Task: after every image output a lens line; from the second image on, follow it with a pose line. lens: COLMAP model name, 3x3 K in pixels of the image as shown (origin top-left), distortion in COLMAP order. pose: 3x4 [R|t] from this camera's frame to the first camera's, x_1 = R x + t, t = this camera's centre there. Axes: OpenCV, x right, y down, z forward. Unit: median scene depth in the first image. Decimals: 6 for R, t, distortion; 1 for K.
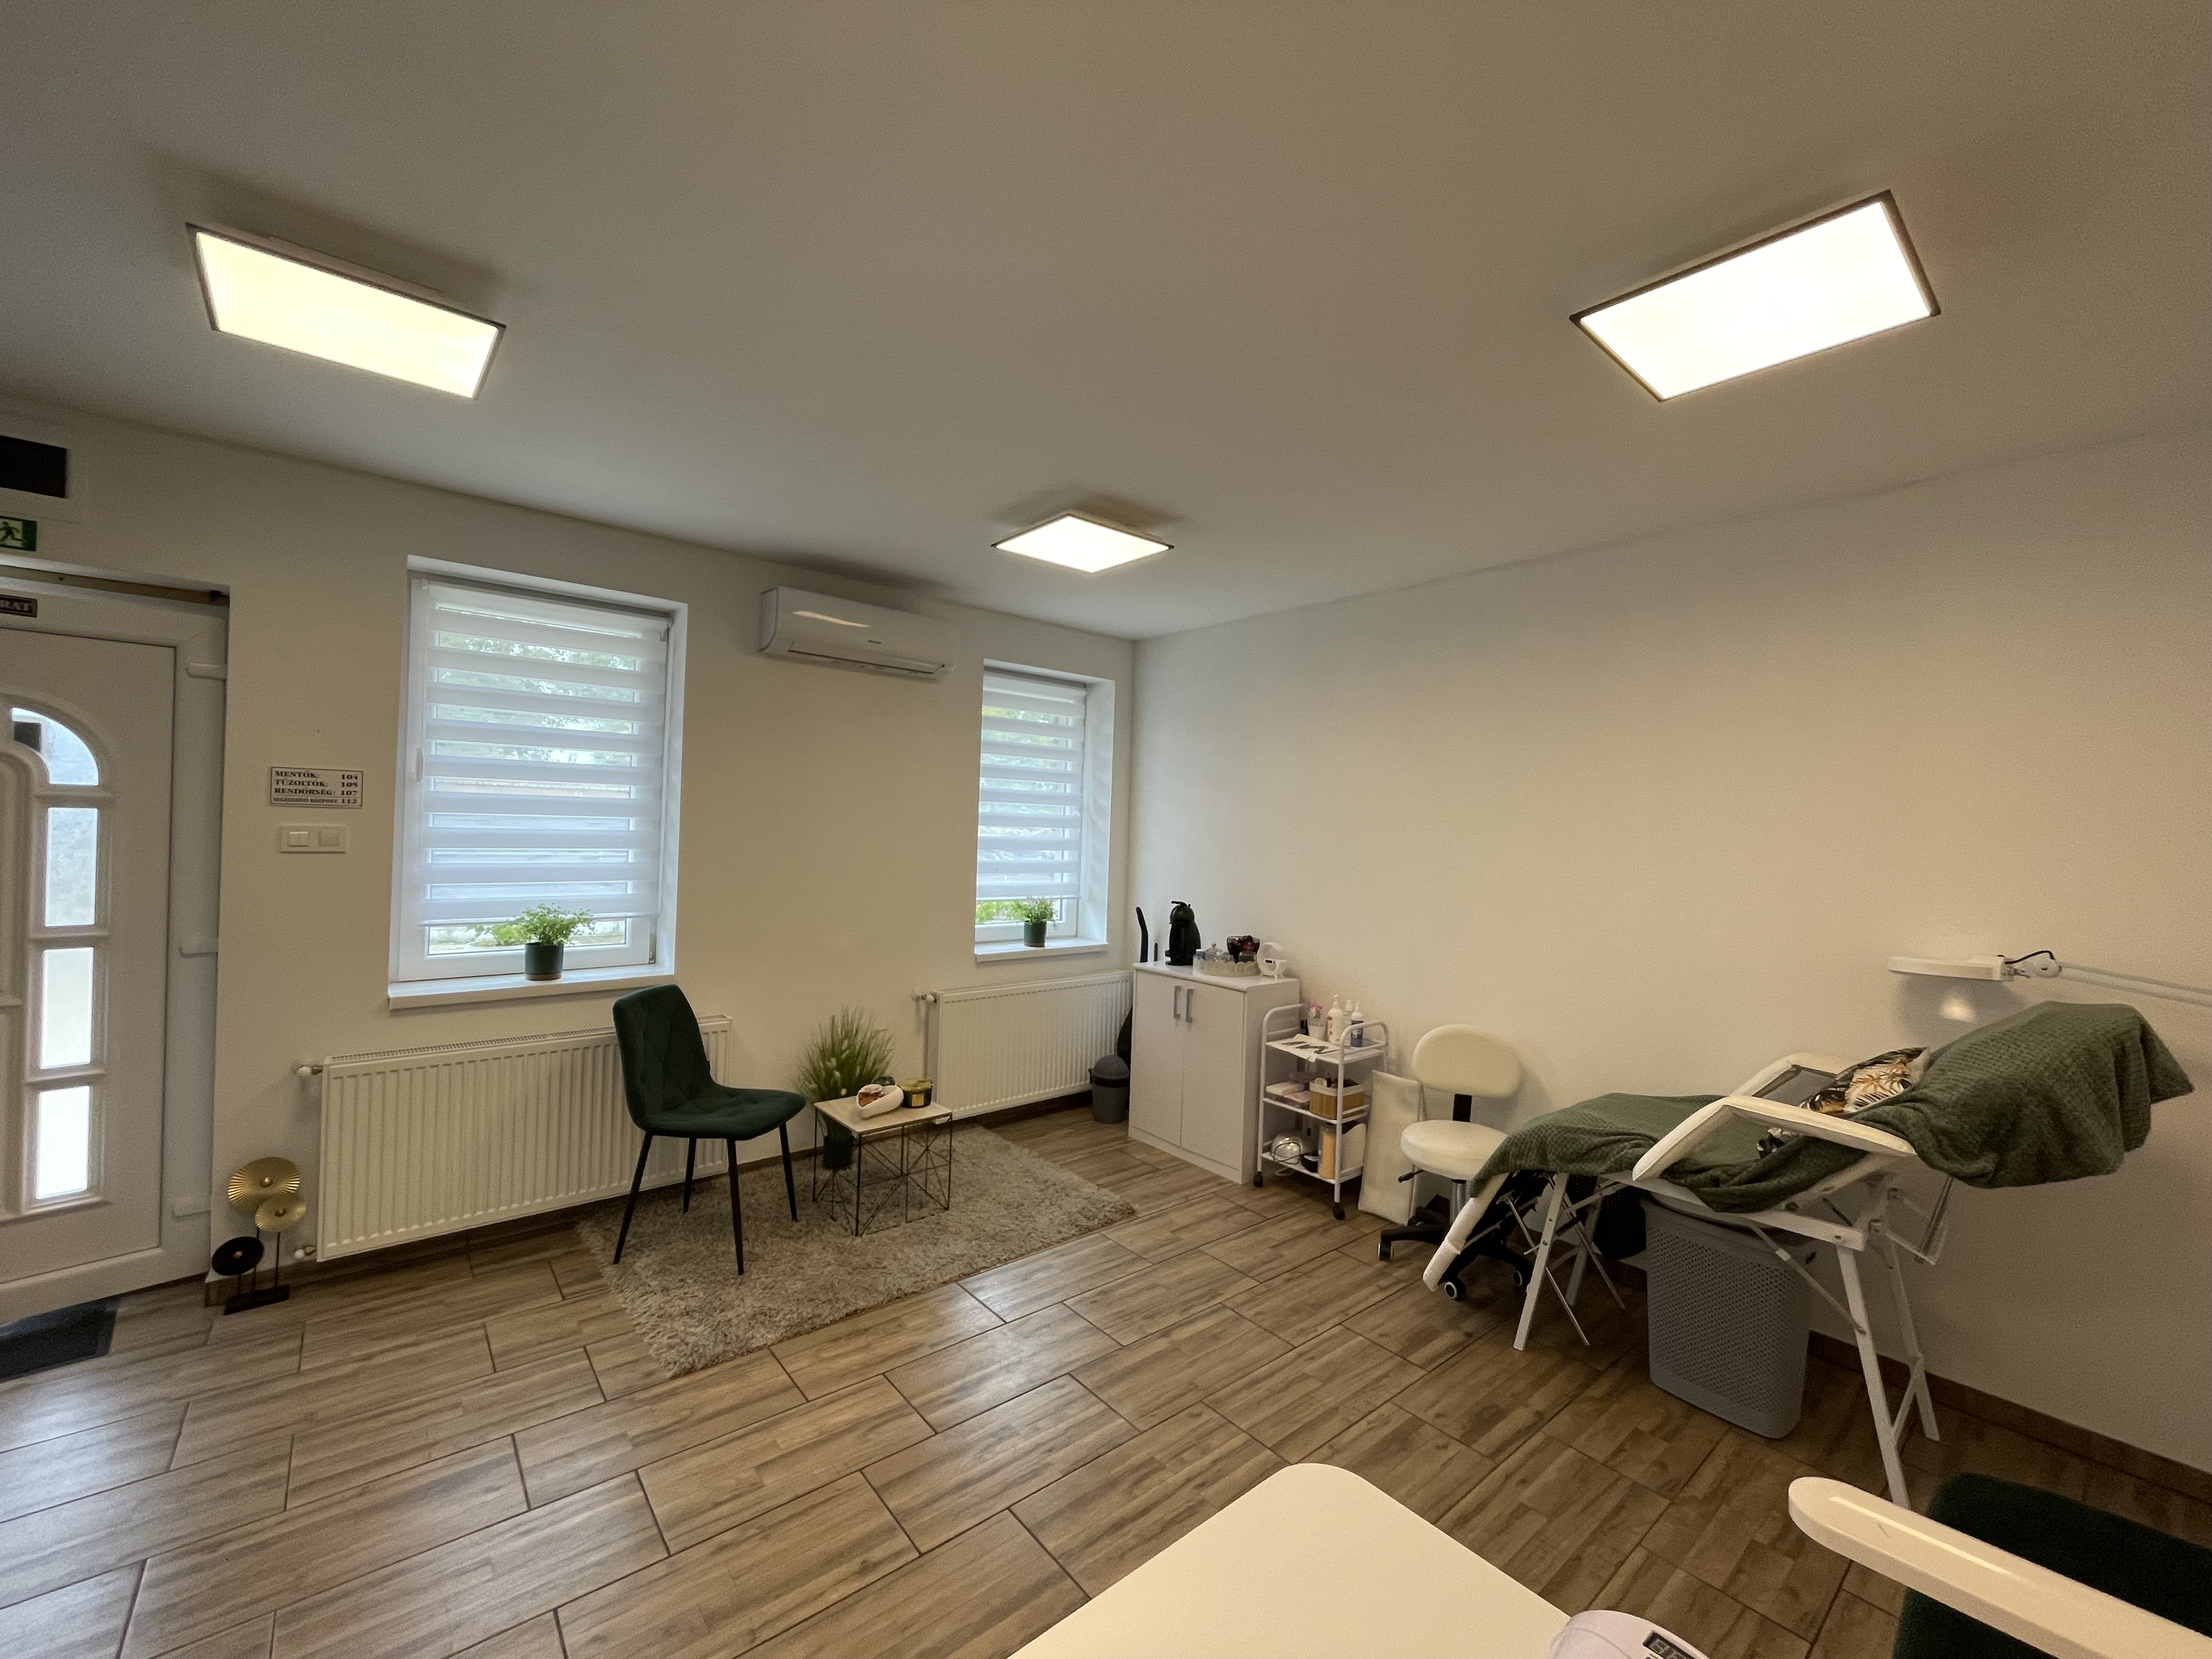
lens RADIAL K [[915.0, 0, 1132.0], [0, 915.0, 820.0], [0, 0, 1]] dist [0.001685, 0.000164]
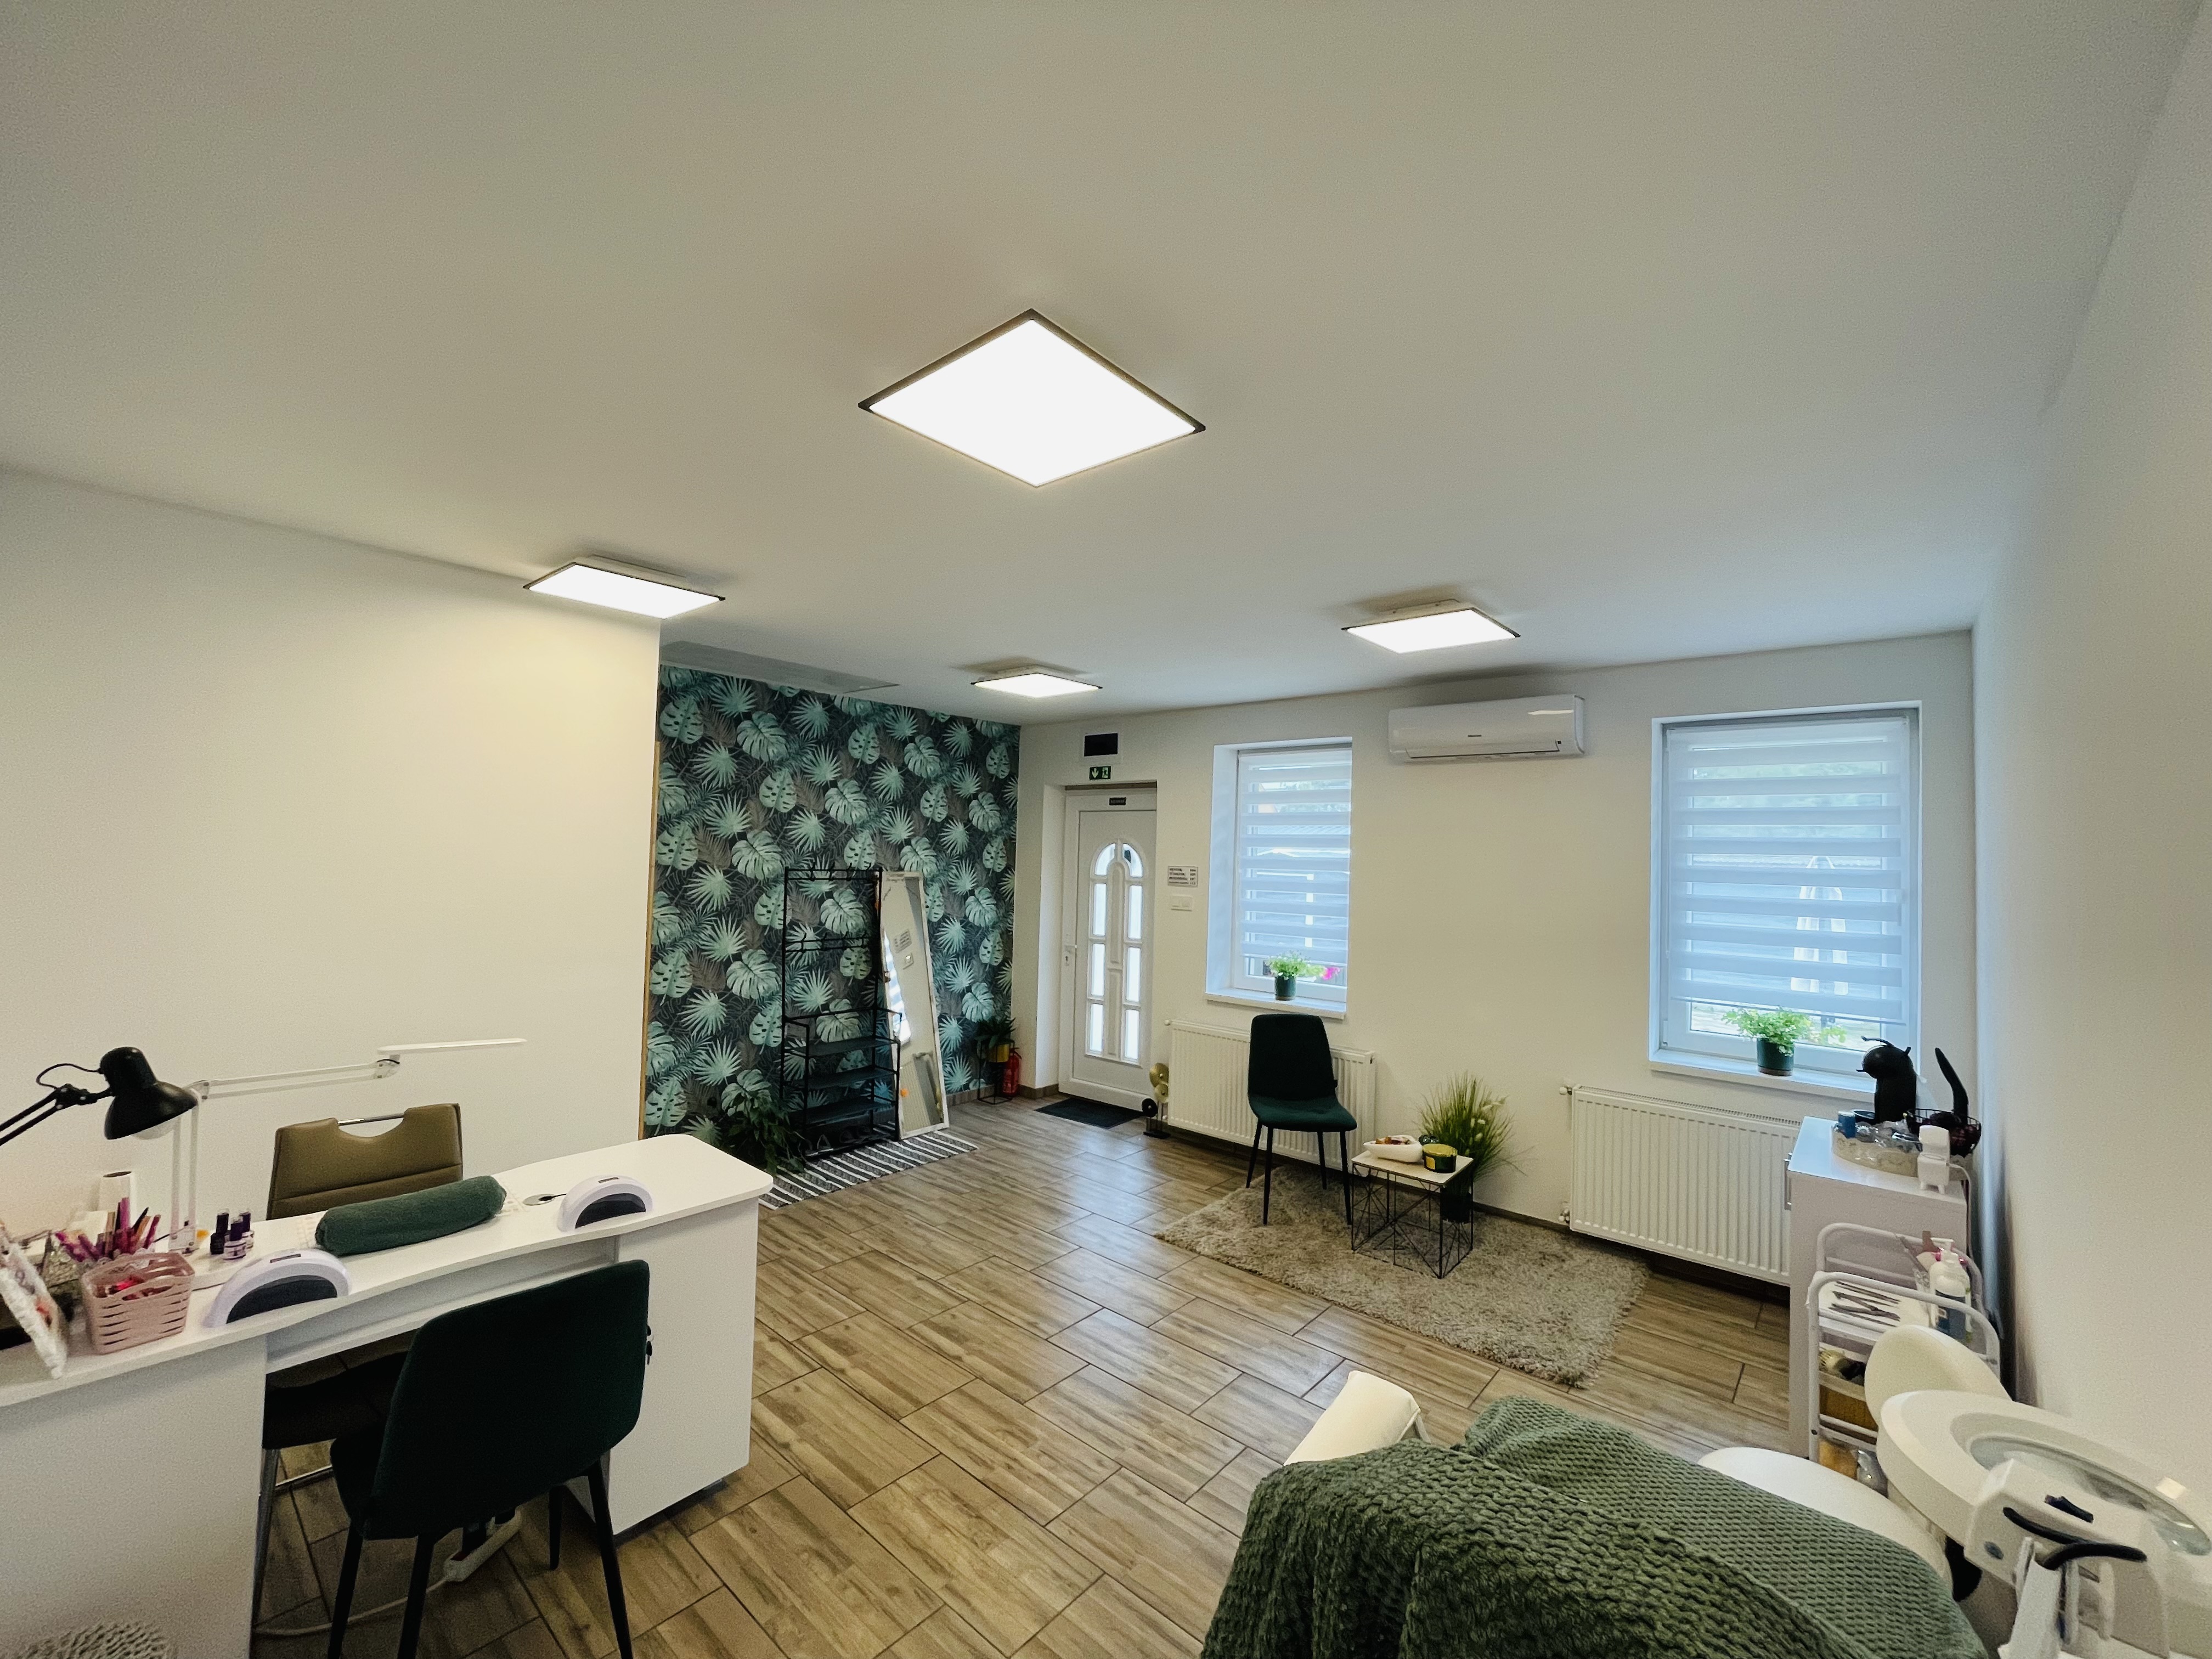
lens RADIAL K [[886.2, 0, 1106.0], [0, 886.2, 829.5], [0, 0, 1]] dist [-0.000017, -0.000036]
pose [[0.141205, -0.070000, -0.987502, 0.905913], [-0.028221, 0.996807, -0.074695, 0.010818], [0.989578, 0.038416, 0.138779, 0.561598]]
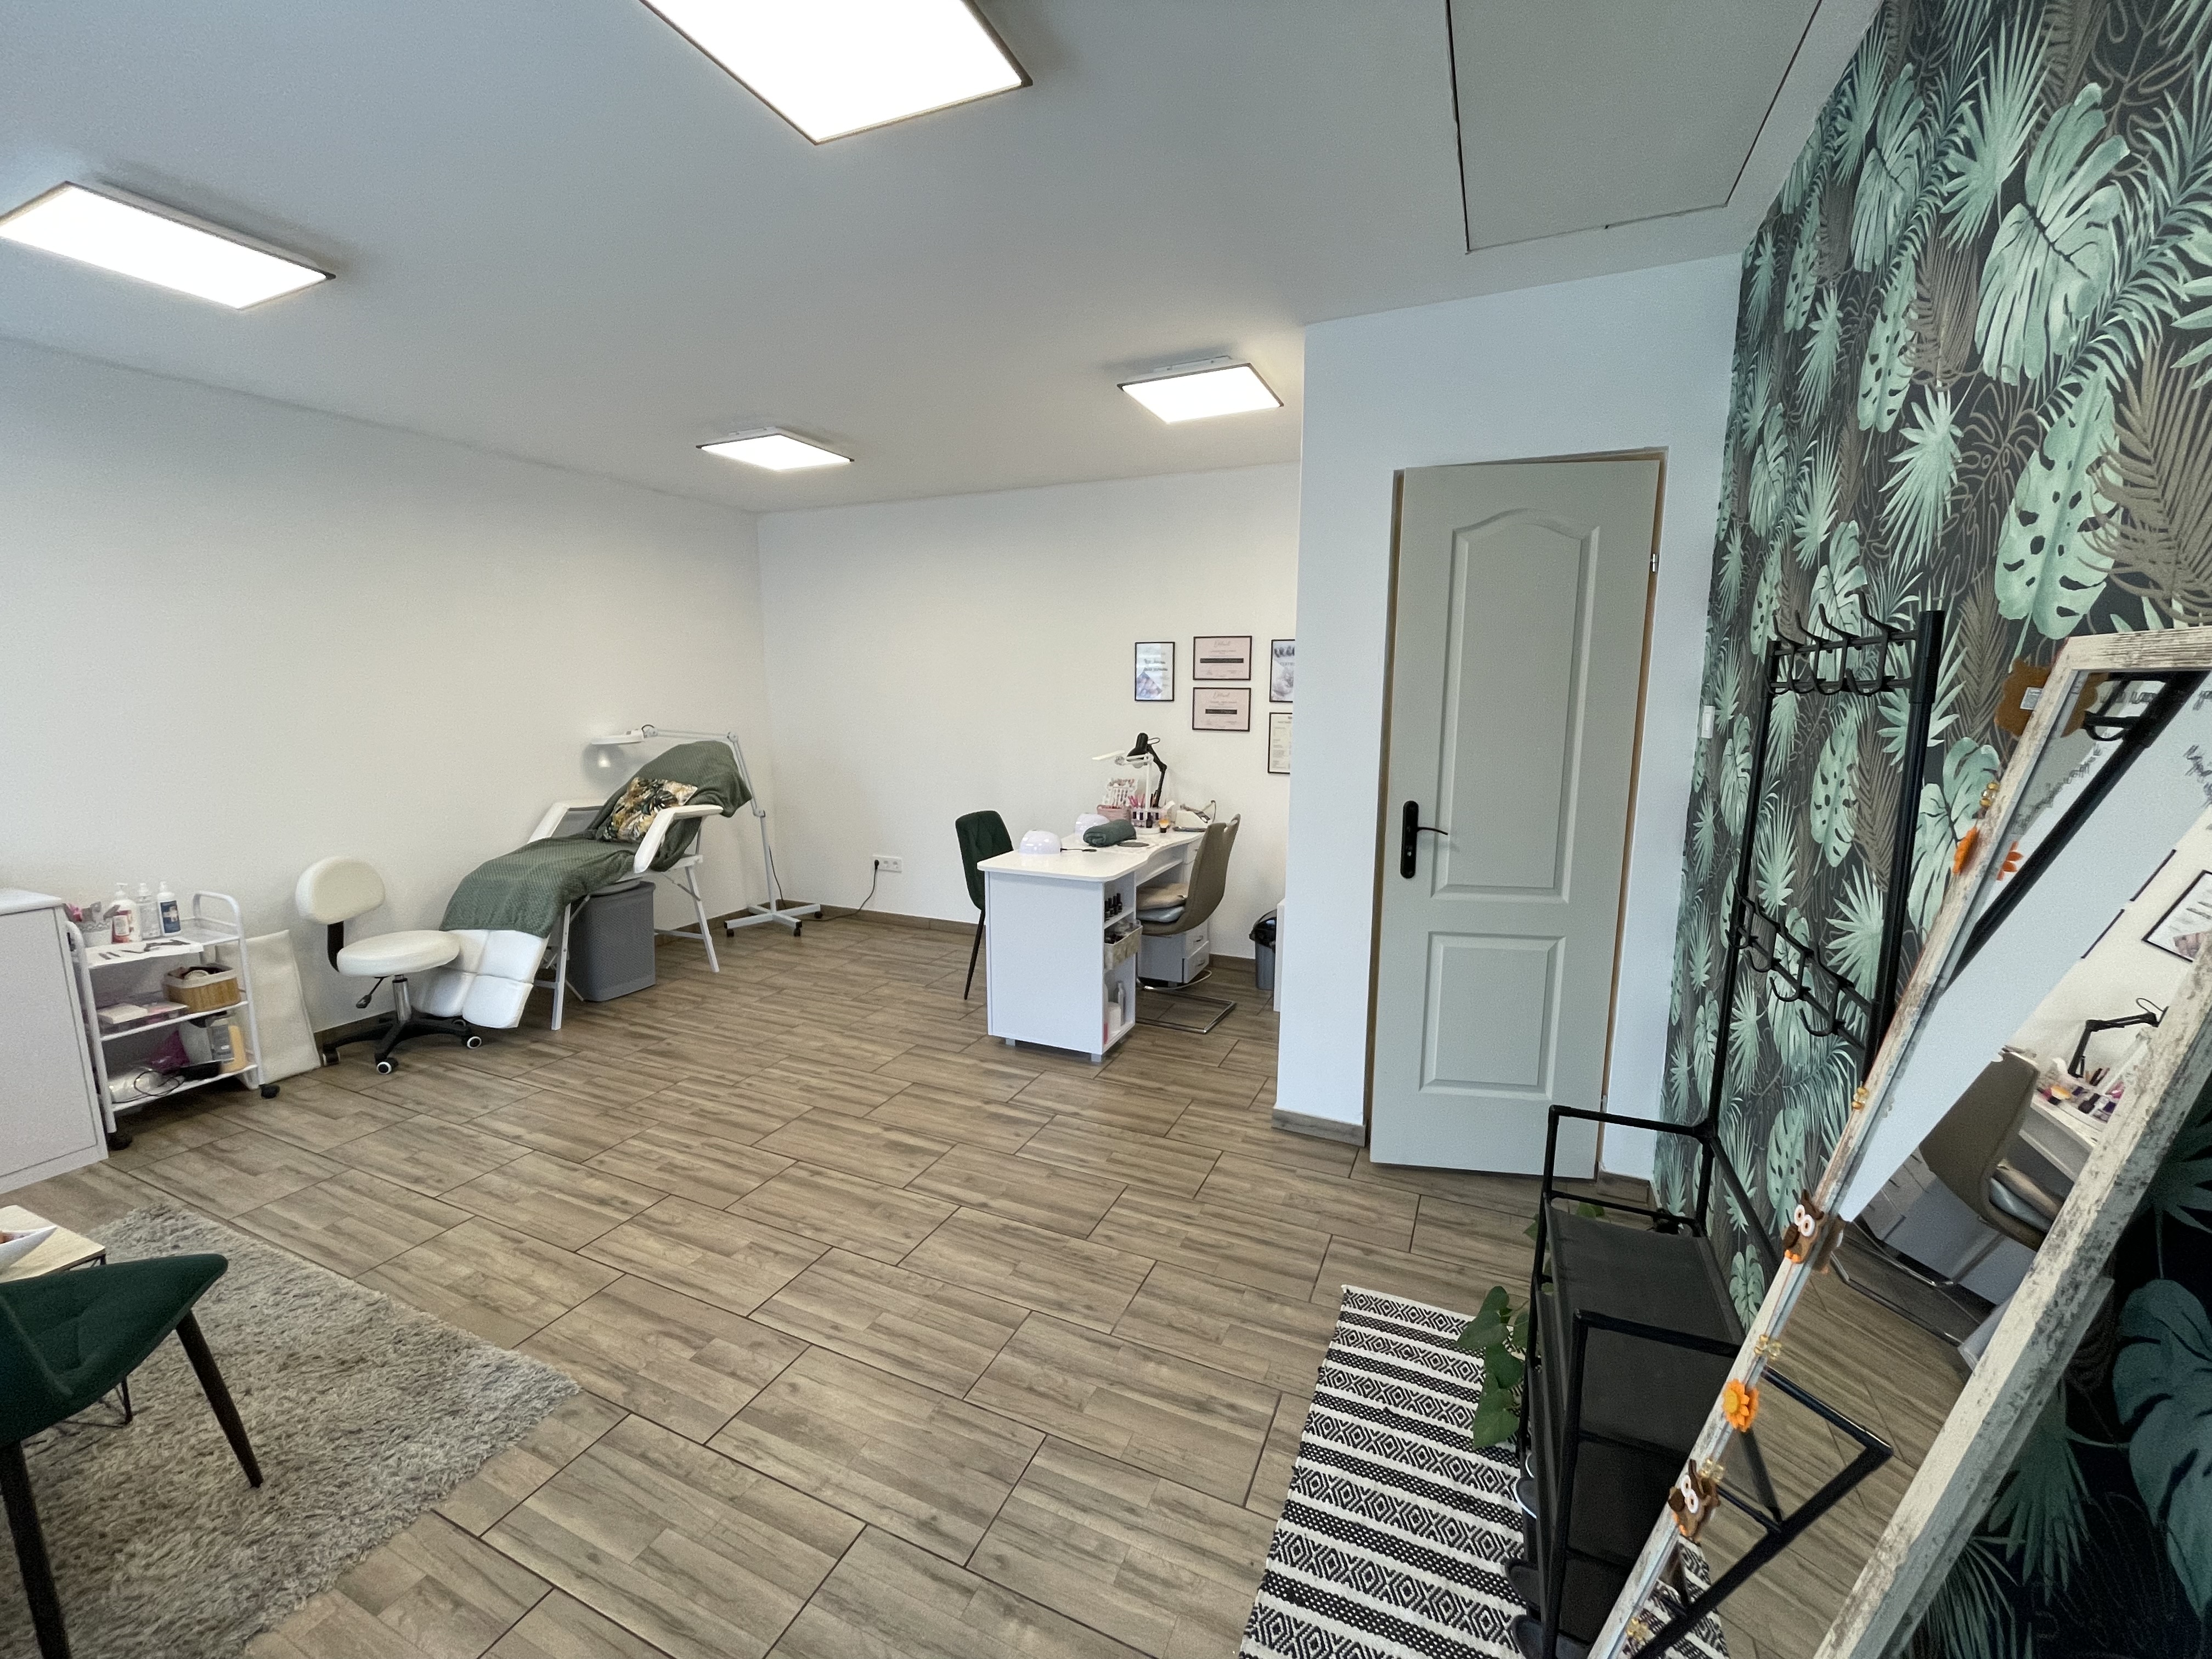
lens RADIAL K [[868.1, 0, 1106.0], [0, 868.1, 829.5], [0, 0, 1]] dist [0.073448, -0.000032]
pose [[-0.434147, -0.170122, 0.884632, -1.083248], [-0.004132, 0.982372, 0.186890, -0.007369], [-0.900832, 0.077483, -0.427197, 0.738602]]
